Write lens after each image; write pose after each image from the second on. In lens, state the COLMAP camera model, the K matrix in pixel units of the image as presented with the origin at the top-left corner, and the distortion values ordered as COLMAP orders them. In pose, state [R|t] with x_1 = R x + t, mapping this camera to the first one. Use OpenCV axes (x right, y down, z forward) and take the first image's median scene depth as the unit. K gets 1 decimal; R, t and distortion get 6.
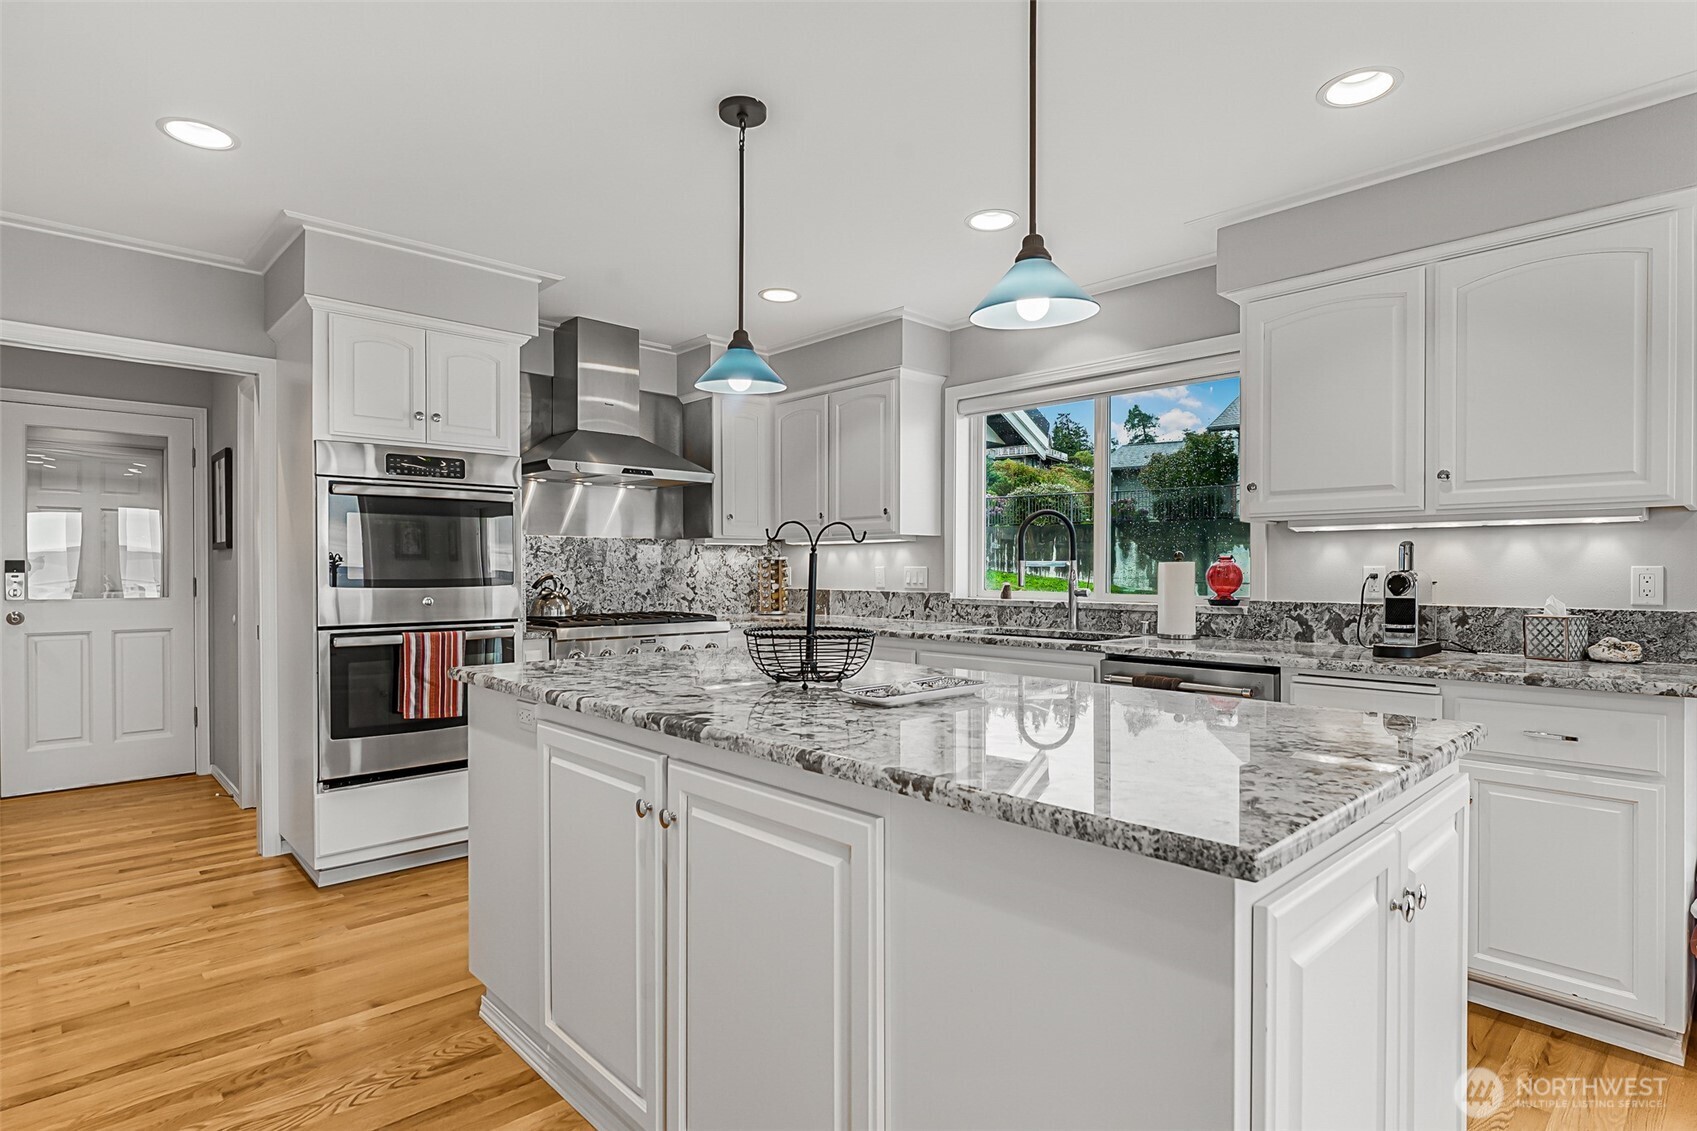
lens RADIAL K [[872.4, 0, 848.5], [0, 872.4, 565.5], [0, 0, 1]] dist [-0.021709, 0.000001]
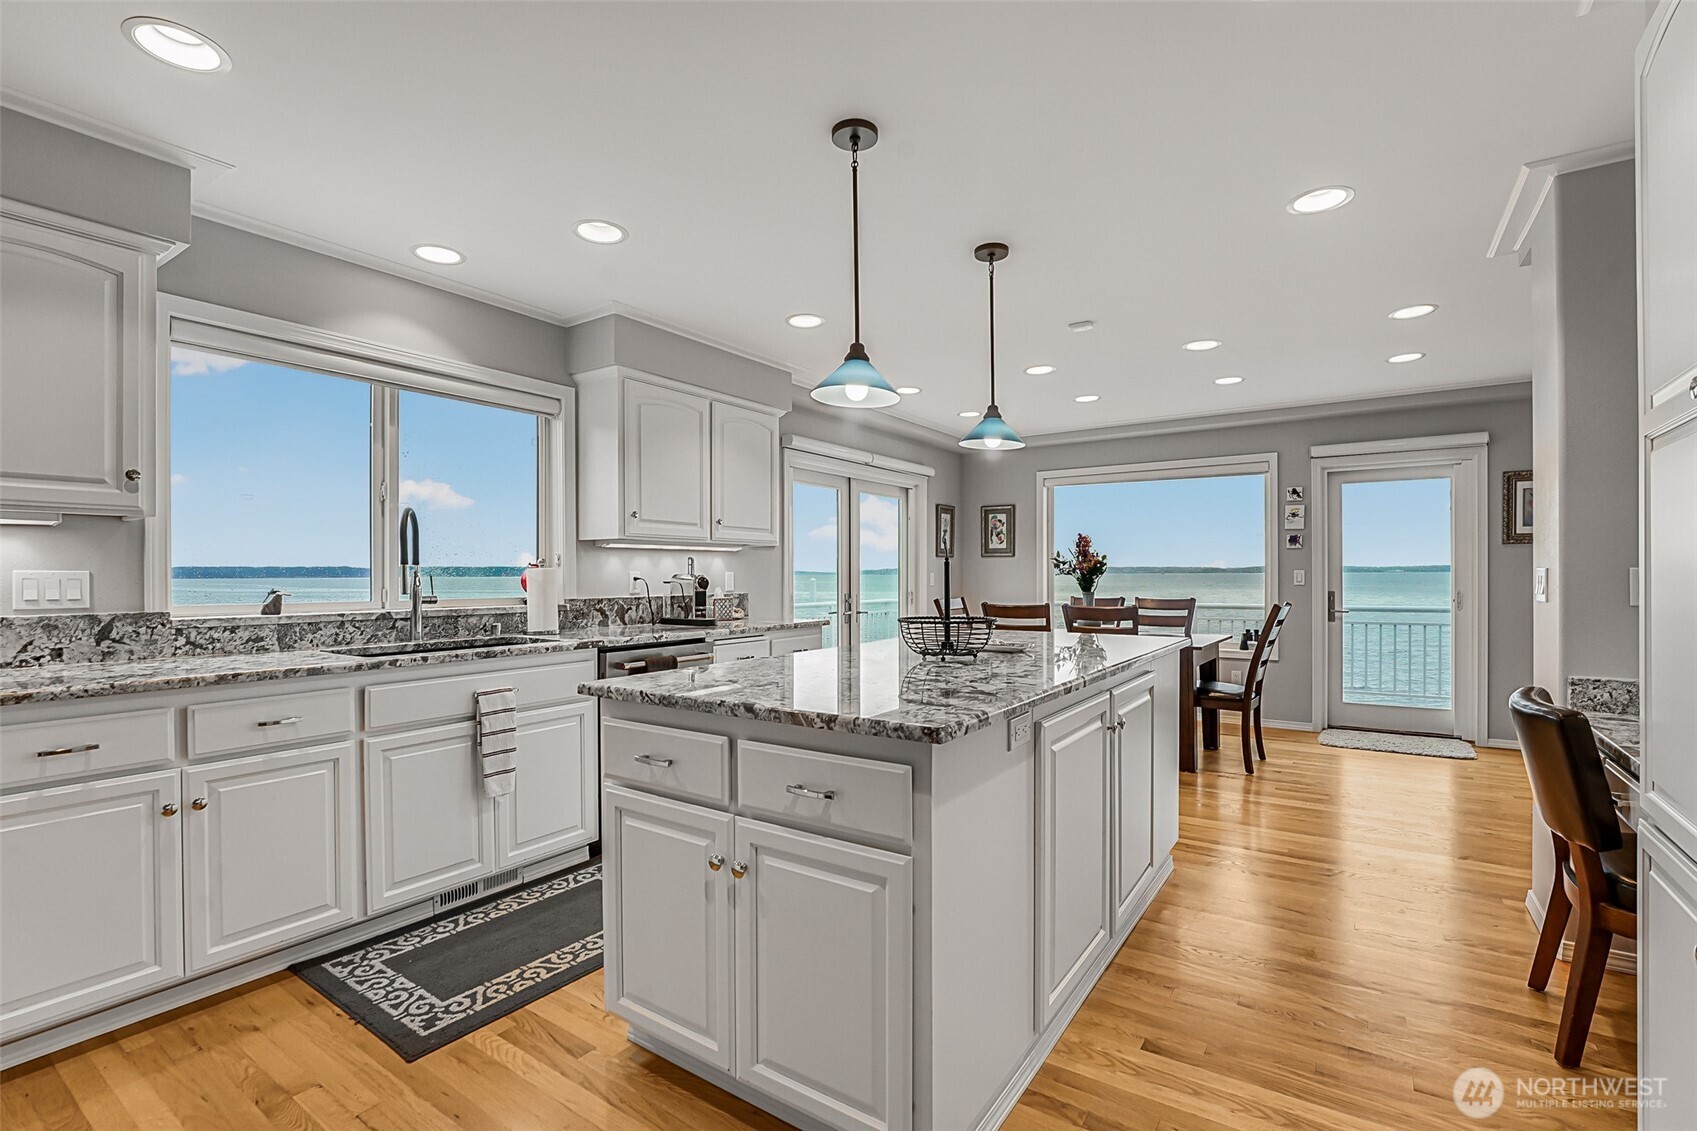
lens RADIAL K [[748.8, 0, 853.1], [0, 748.8, 572.8], [0, 0, 1]] dist [-0.018147, -0.000100]
pose [[-0.203159, 0.001944, 0.979144, -0.698940], [-0.001129, 0.999997, -0.002220, 0.004531], [-0.979145, -0.001557, -0.203156, 0.834388]]
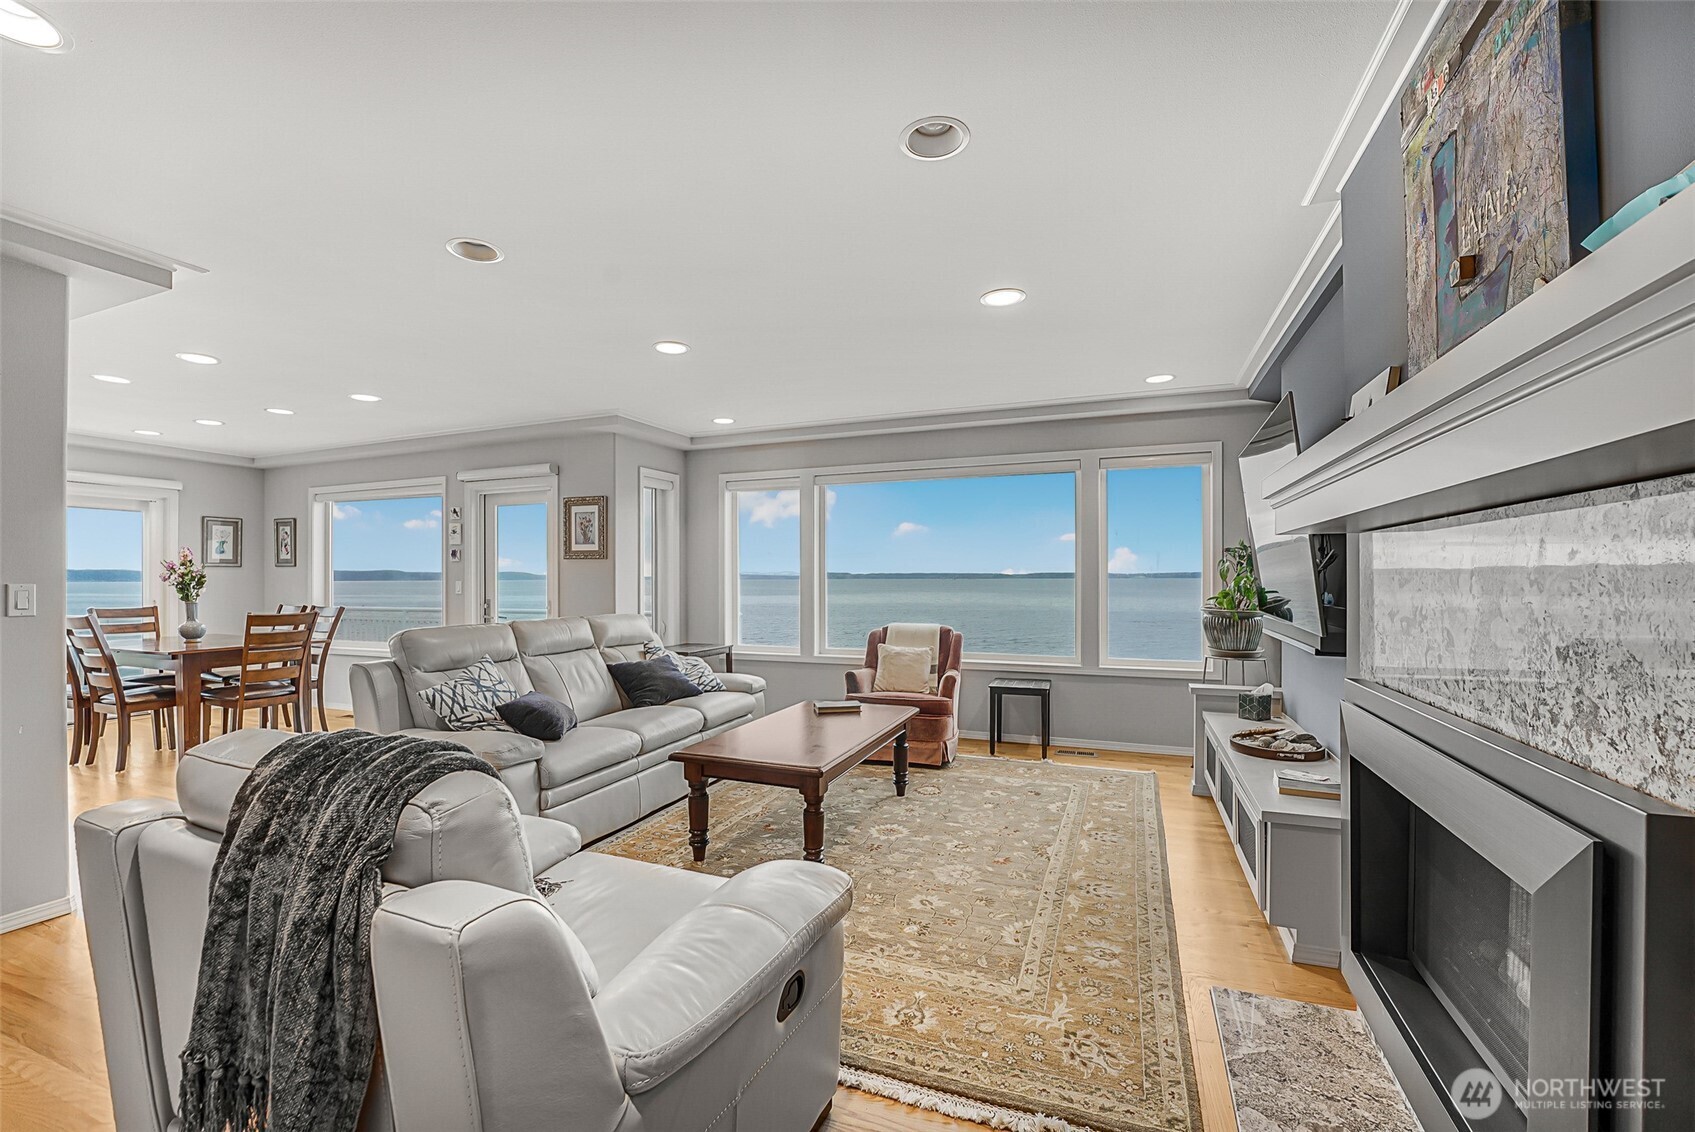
lens RADIAL K [[701.1, 0, 847.1], [0, 701.1, 575.6], [0, 0, 1]] dist [-0.021895, 0.000259]
pose [[-0.422494, 0.004177, 0.906356, -1.290432], [-0.001796, 0.999984, -0.005446, -0.011770], [-0.906364, -0.003929, -0.422480, -0.652154]]
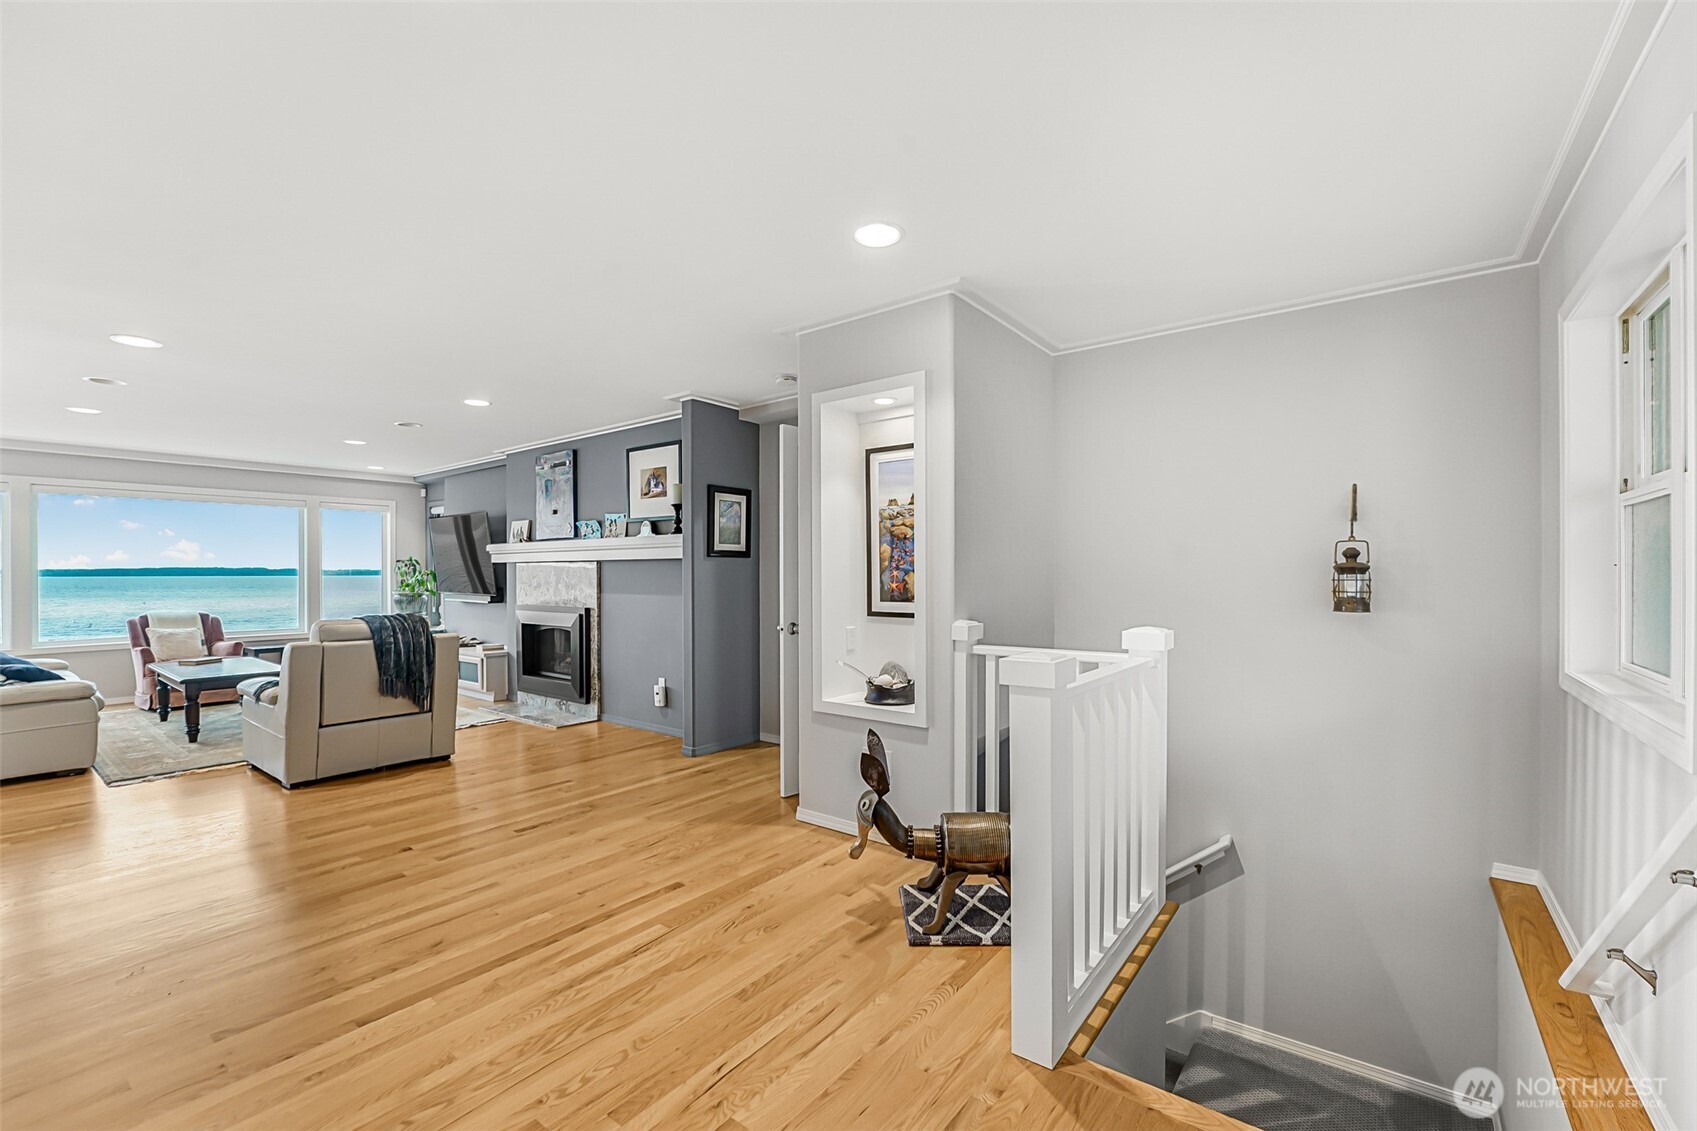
lens RADIAL K [[721.2, 0, 852.6], [0, 721.2, 576.3], [0, 0, 1]] dist [-0.019530, 0.000177]
pose [[-0.988177, 0.004010, -0.153264, -1.584765], [0.004015, 0.999992, 0.000277, -0.009381], [0.153263, -0.000342, -0.988185, 0.895386]]
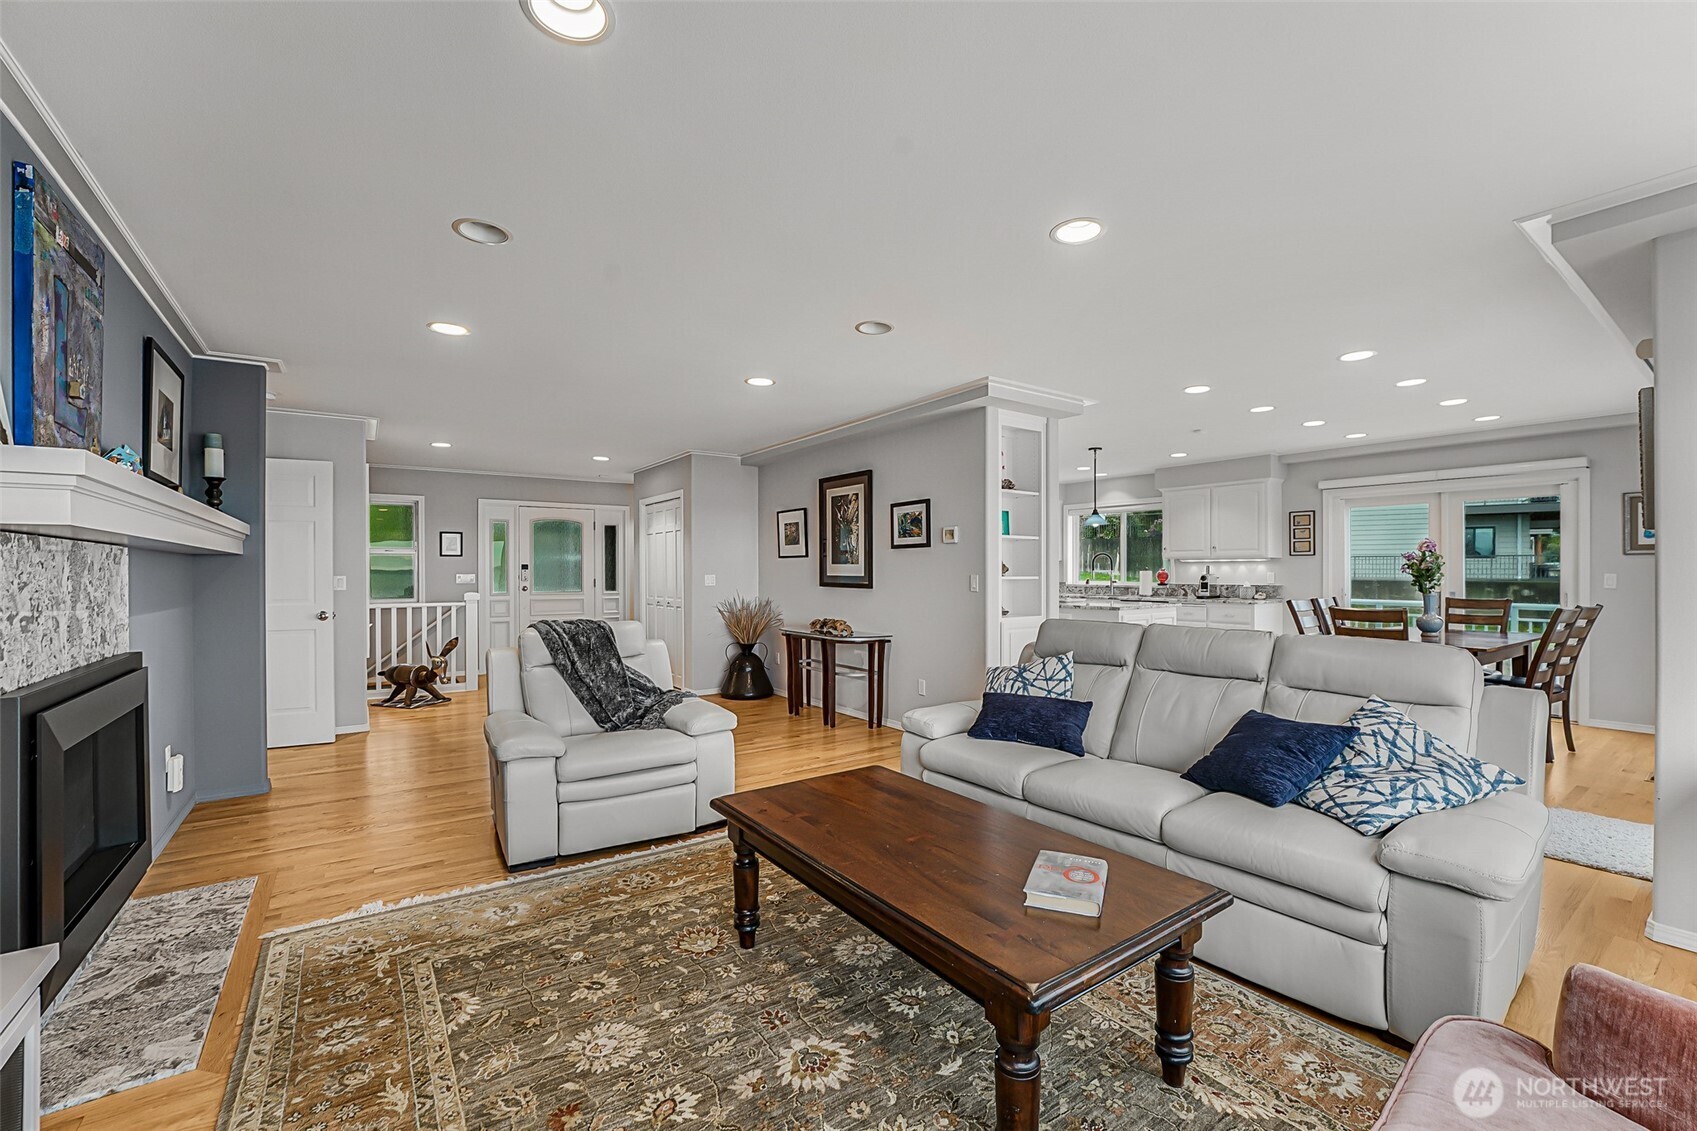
lens RADIAL K [[702.0, 0, 848.1], [0, 702.0, 575.1], [0, 0, 1]] dist [-0.021895, 0.000259]
pose [[0.989572, -0.002568, -0.144019, -0.313948], [0.004199, 0.999930, 0.011018, -0.022332], [0.143981, -0.011508, 0.989514, -1.631465]]
